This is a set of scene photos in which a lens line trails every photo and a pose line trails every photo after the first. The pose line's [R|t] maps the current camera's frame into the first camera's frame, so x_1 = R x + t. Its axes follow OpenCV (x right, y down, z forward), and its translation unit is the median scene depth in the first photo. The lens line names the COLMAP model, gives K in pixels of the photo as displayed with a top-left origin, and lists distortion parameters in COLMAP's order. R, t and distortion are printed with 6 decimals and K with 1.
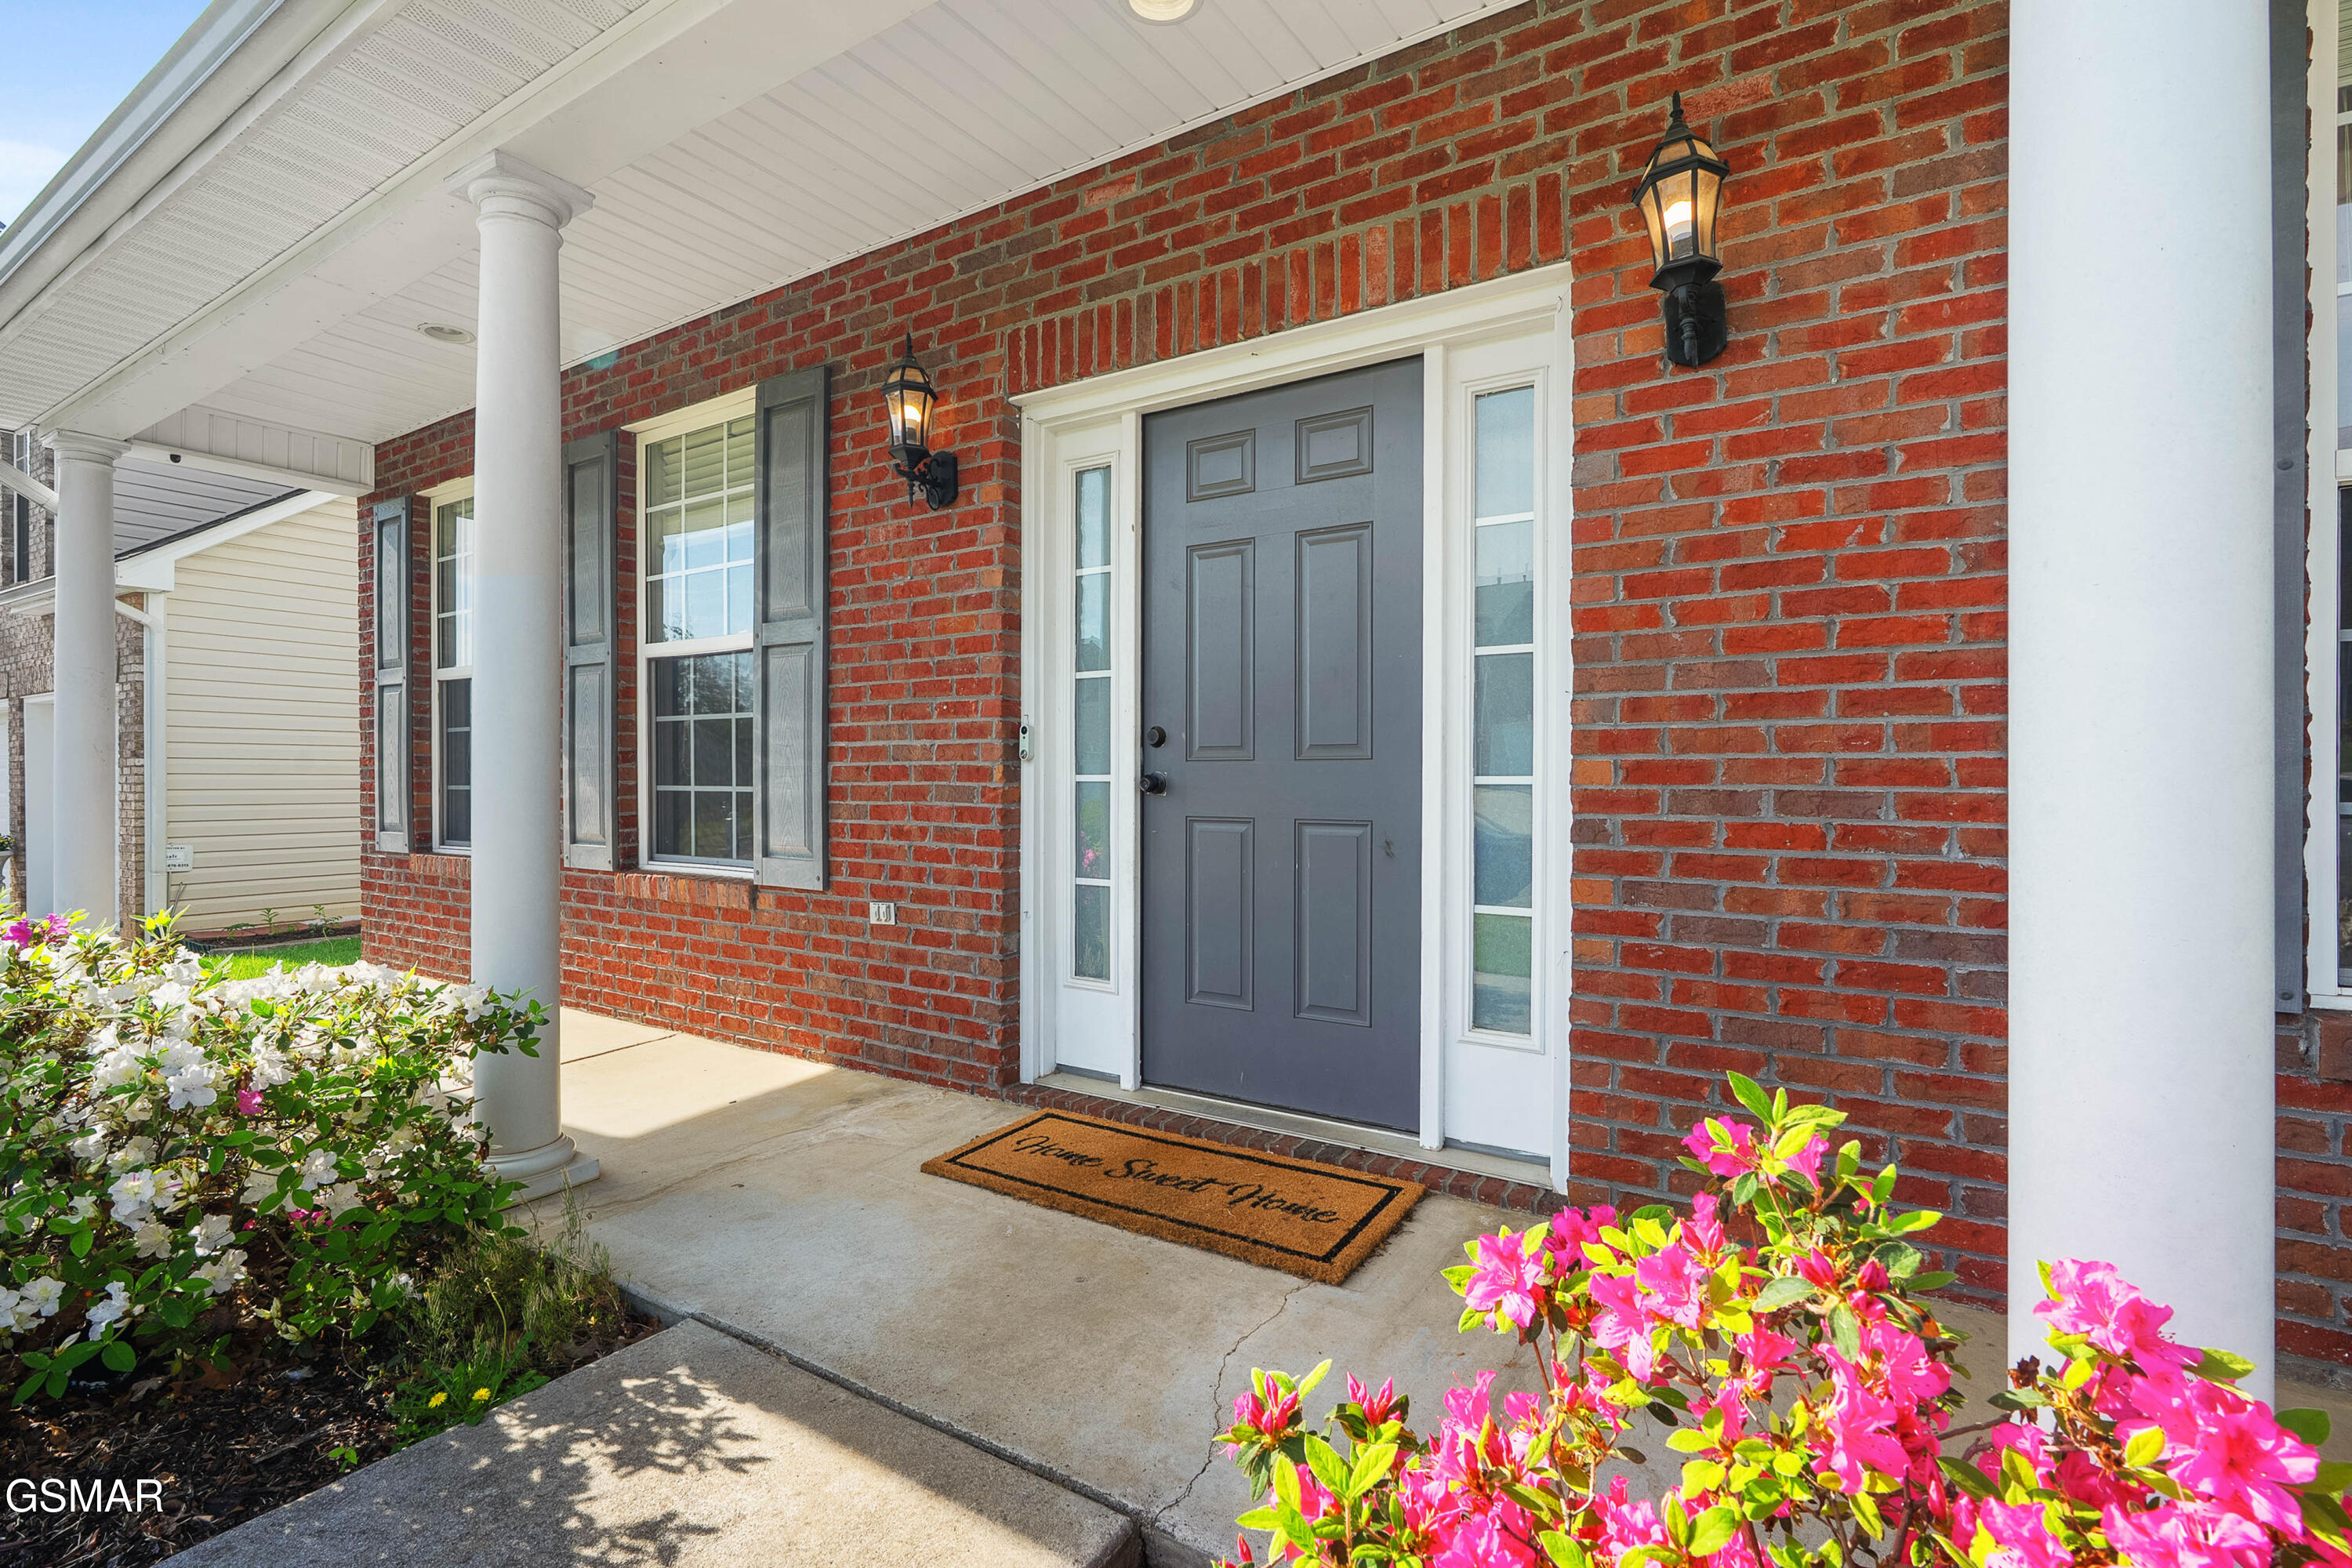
lens RADIAL K [[1092.3, 0, 1170.5], [0, 1092.3, 776.7], [0, 0, 1]] dist [-0.018487, 0.000149]
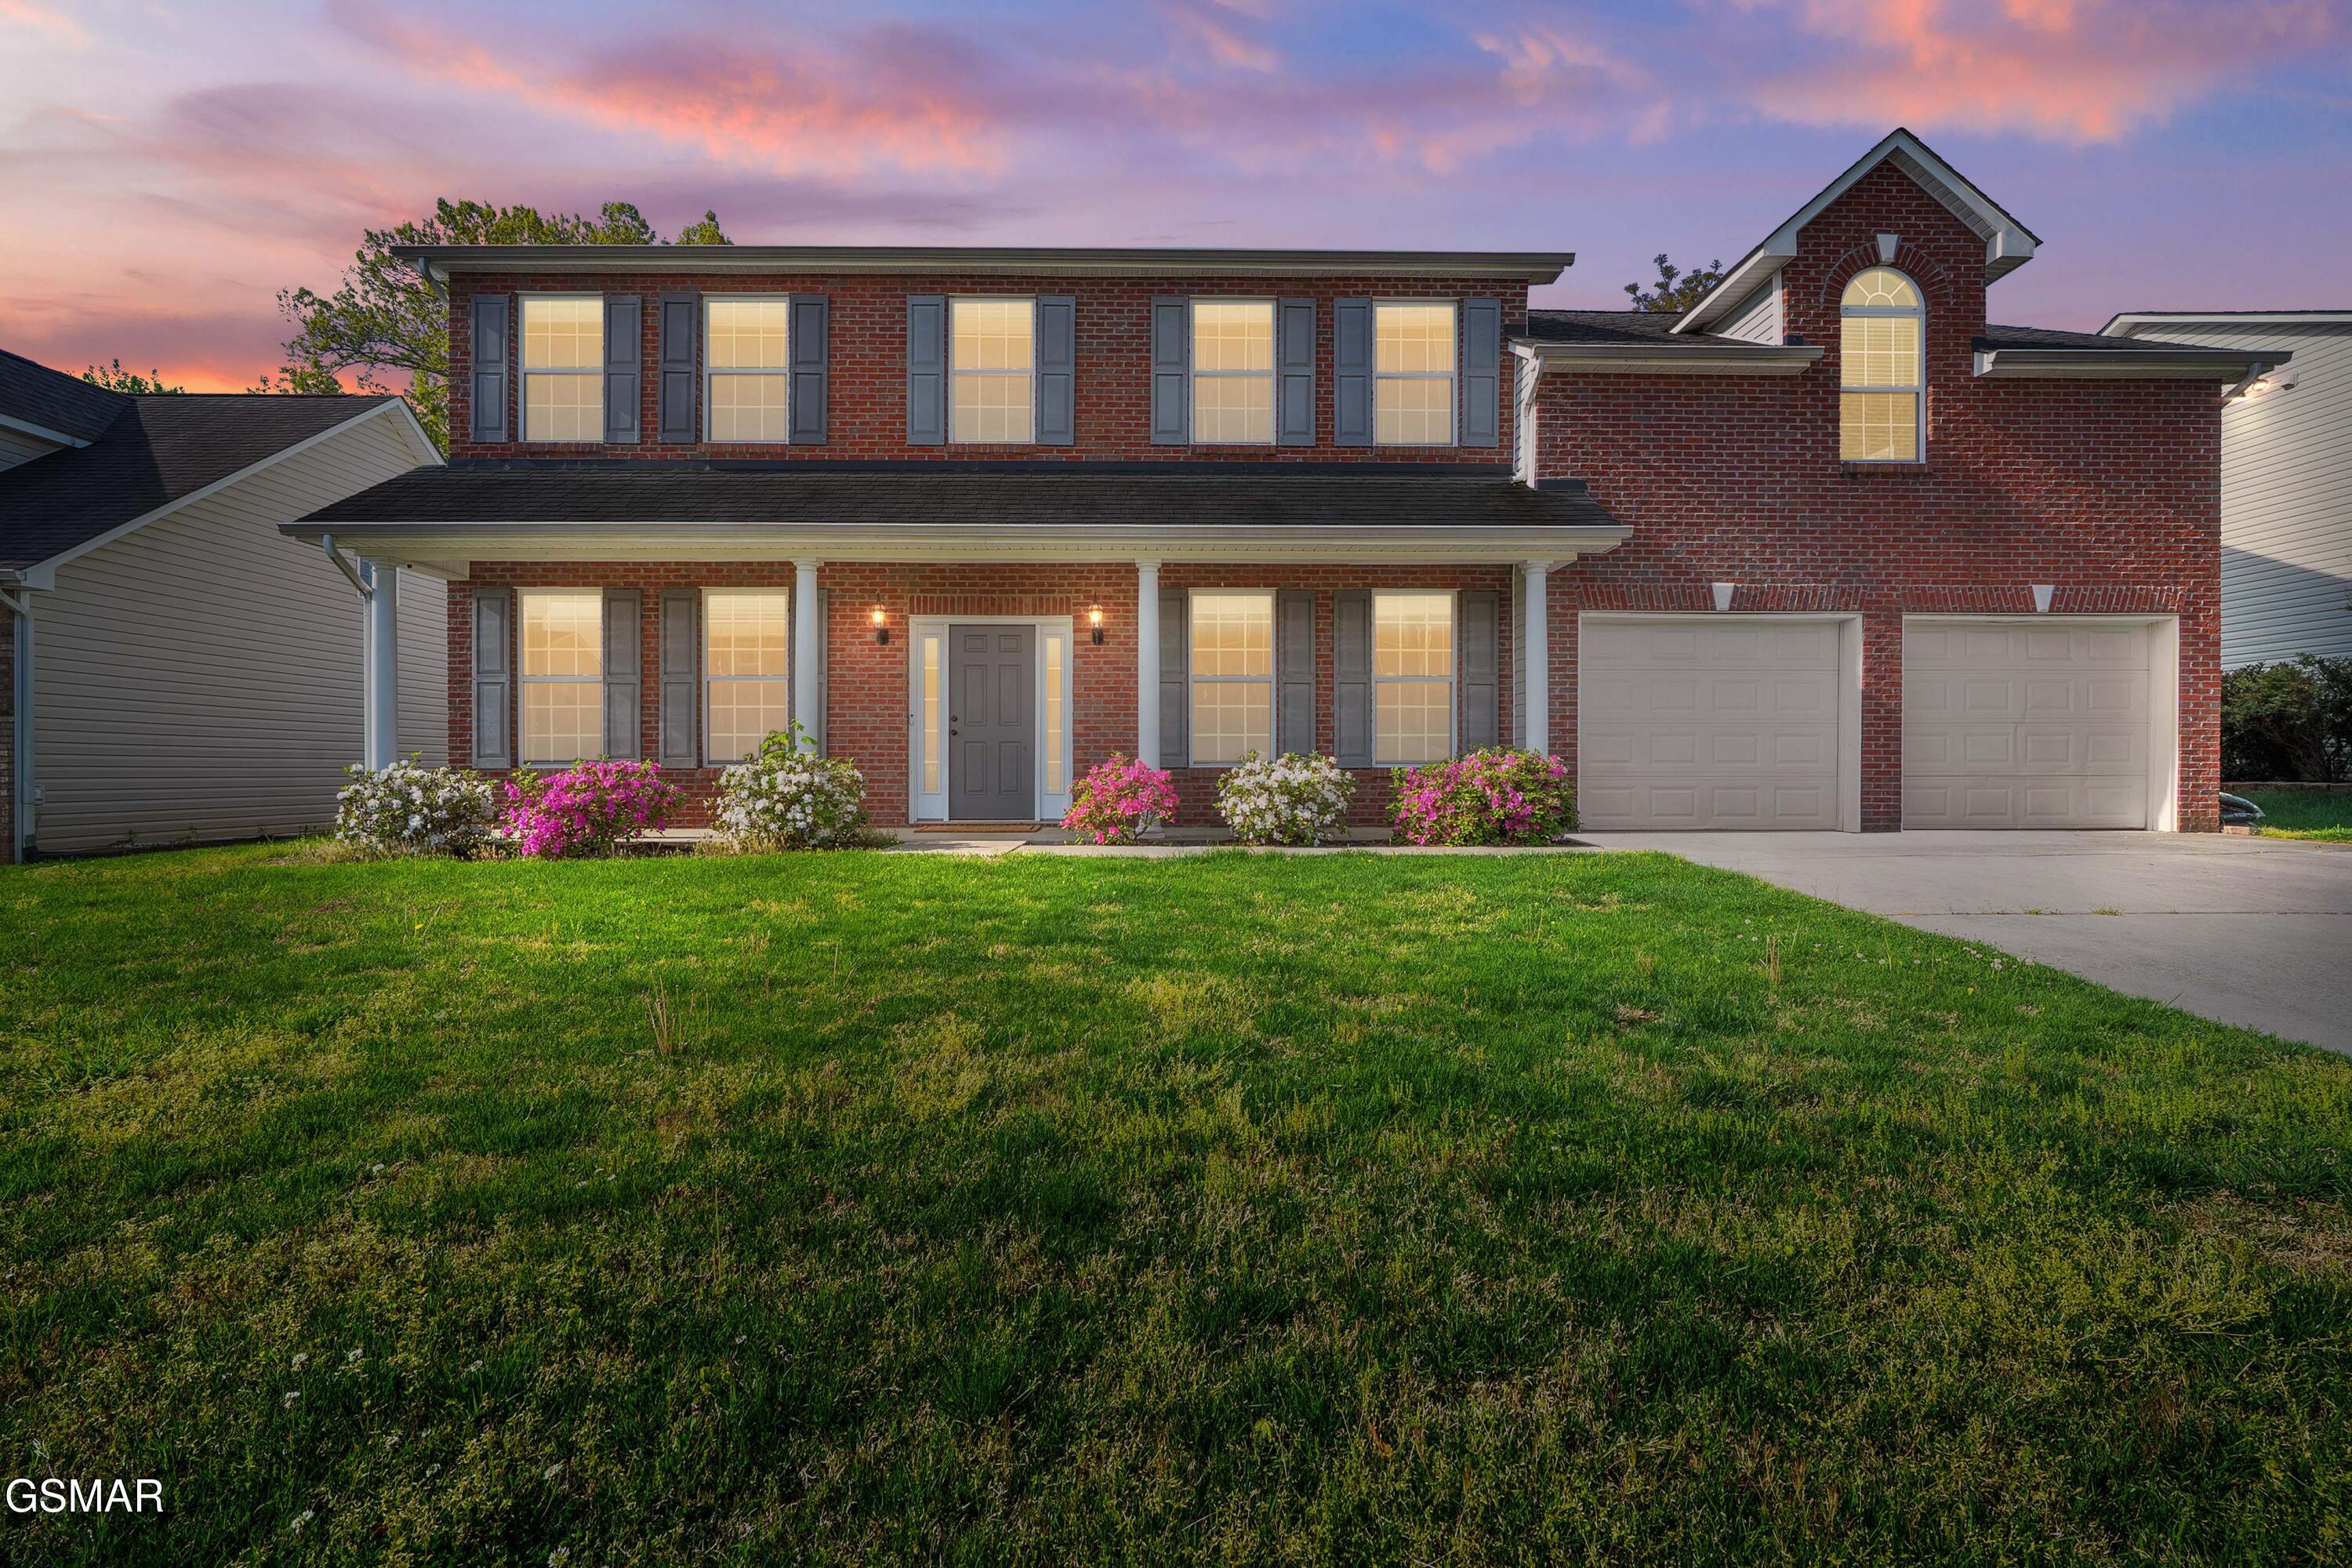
lens RADIAL K [[1072.7, 0, 1173.4], [0, 1072.7, 777.5], [0, 0, 1]] dist [0.000961, 0.000716]
pose [[0.824525, -0.000568, 0.565826, -1.265829], [0.001975, 0.999996, -0.001874, 0.145904], [-0.565823, 0.002663, 0.824523, -2.040742]]
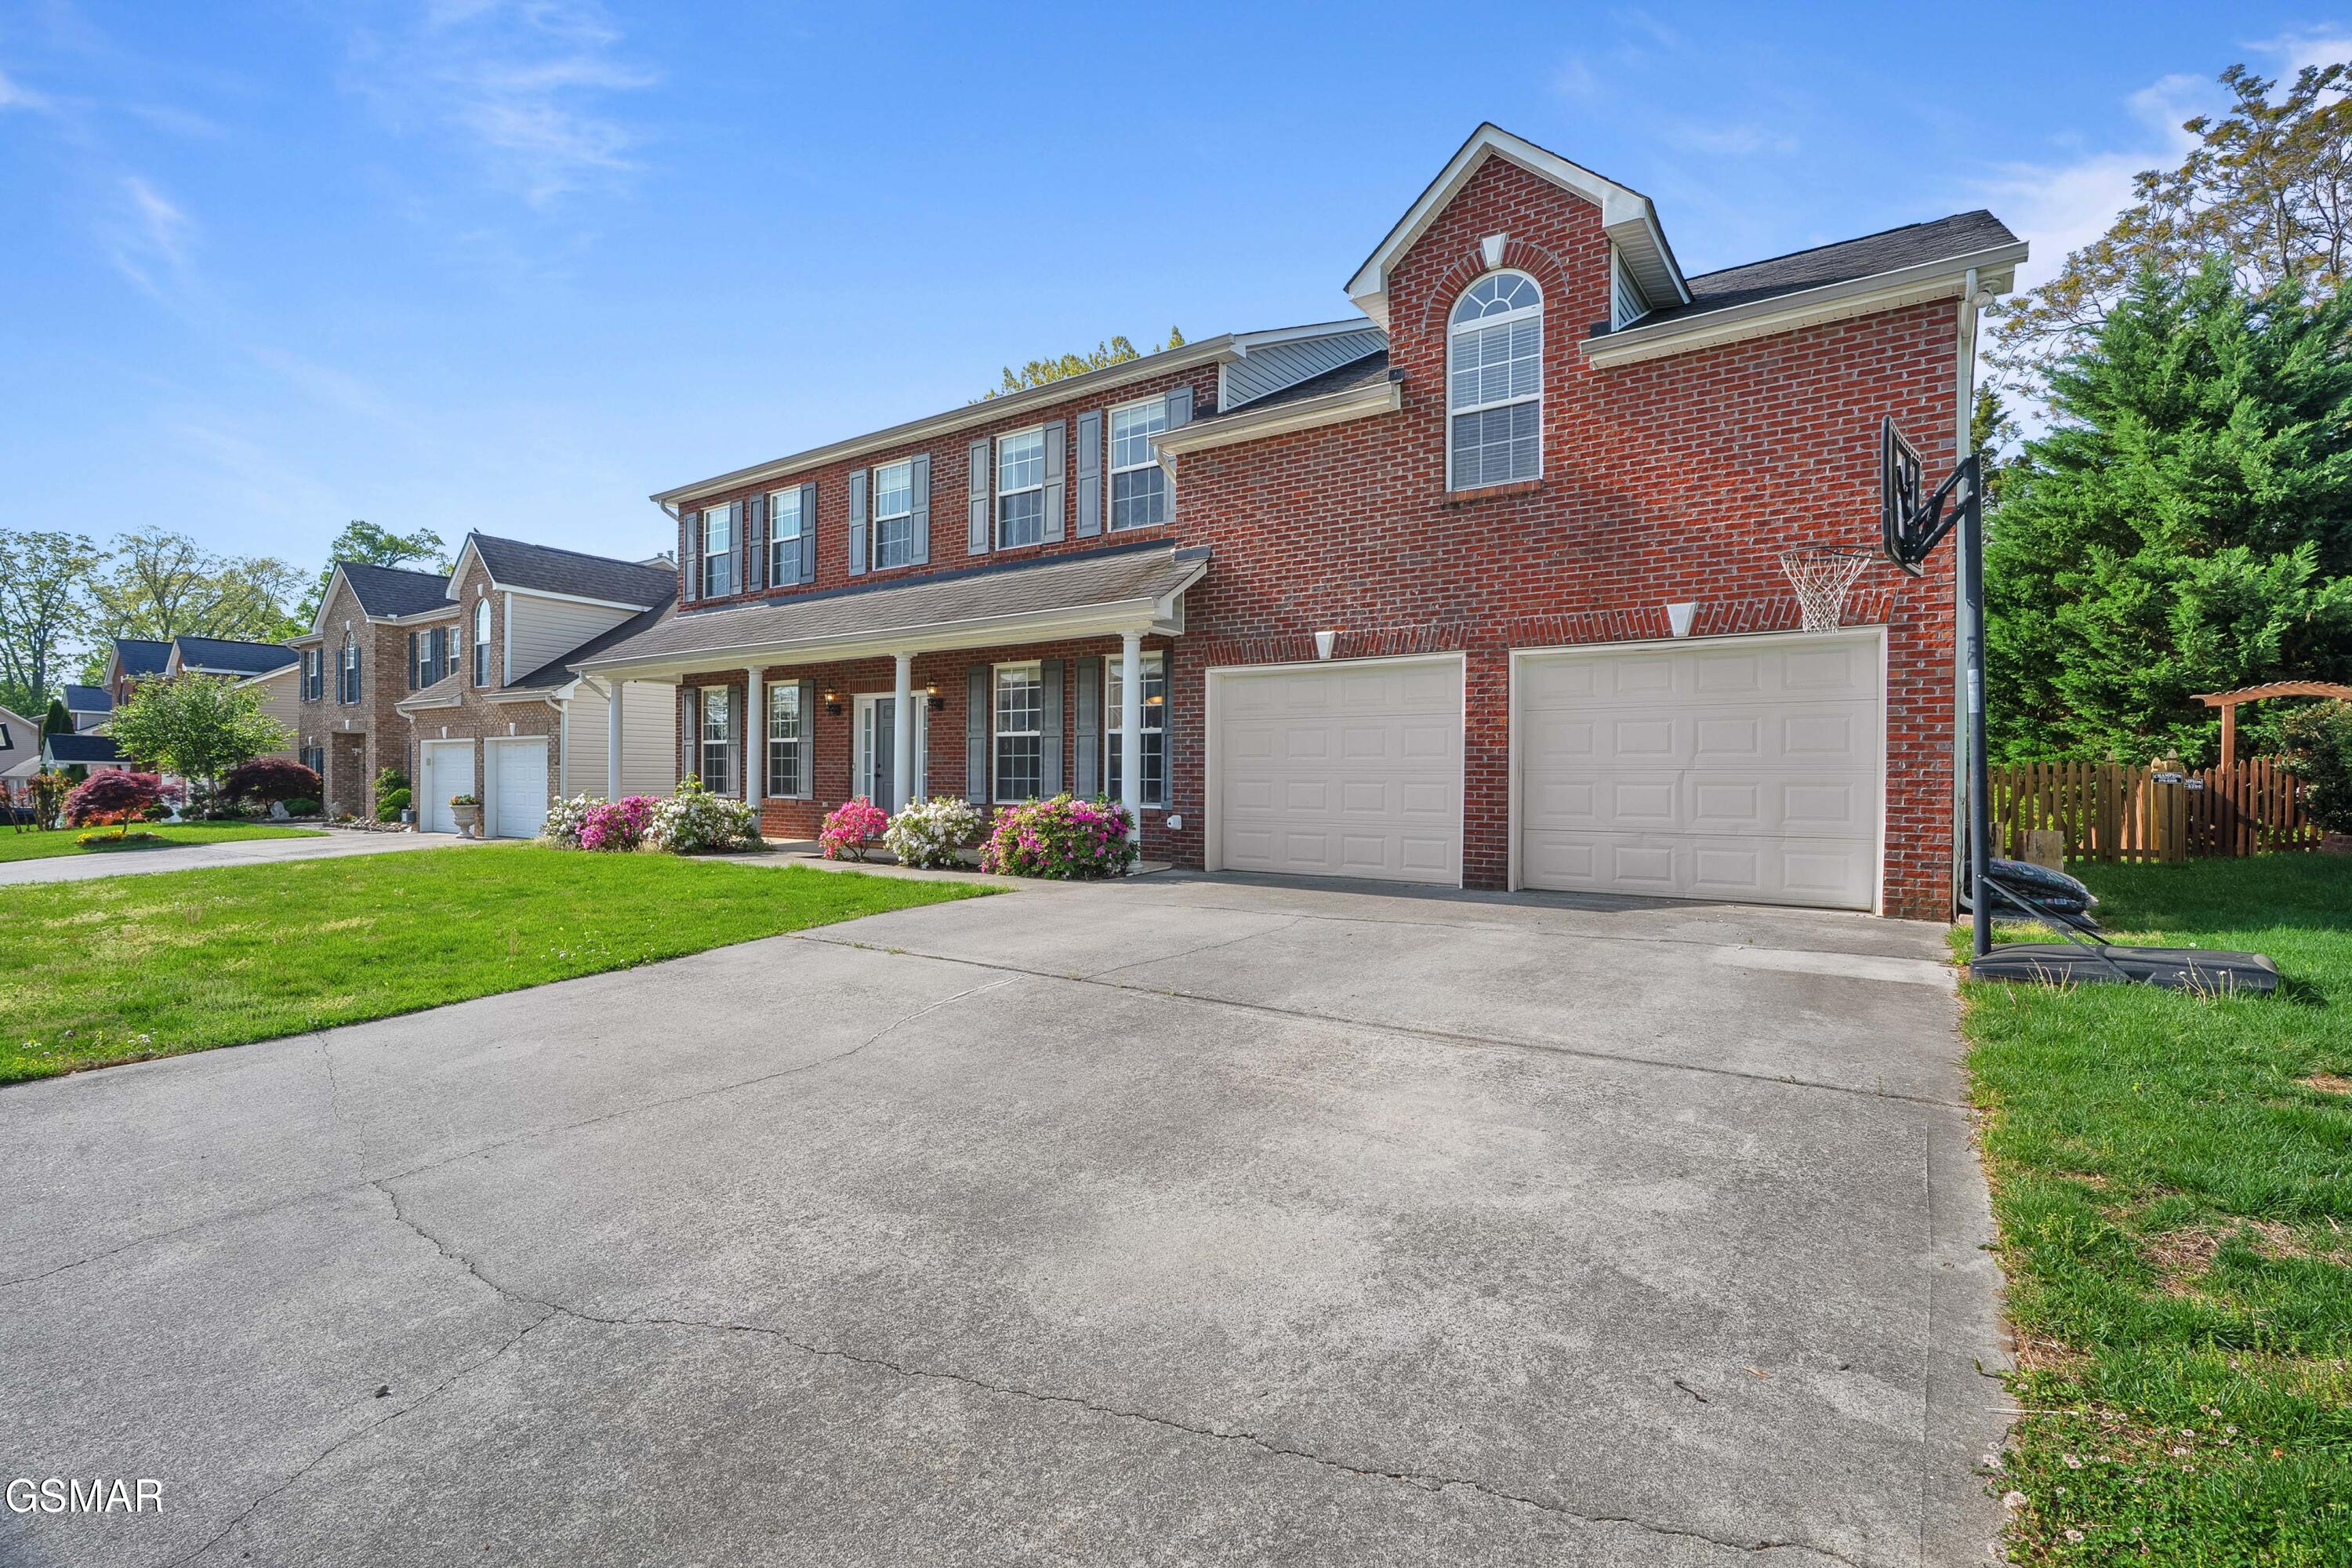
lens RADIAL K [[1072.7, 0, 1173.4], [0, 1072.7, 777.5], [0, 0, 1]] dist [0.000961, 0.000716]
pose [[0.999212, 0.008586, -0.038747, 1.378255], [-0.008865, 0.999936, -0.007025, 0.035250], [0.038684, 0.007362, 0.999224, -3.457675]]
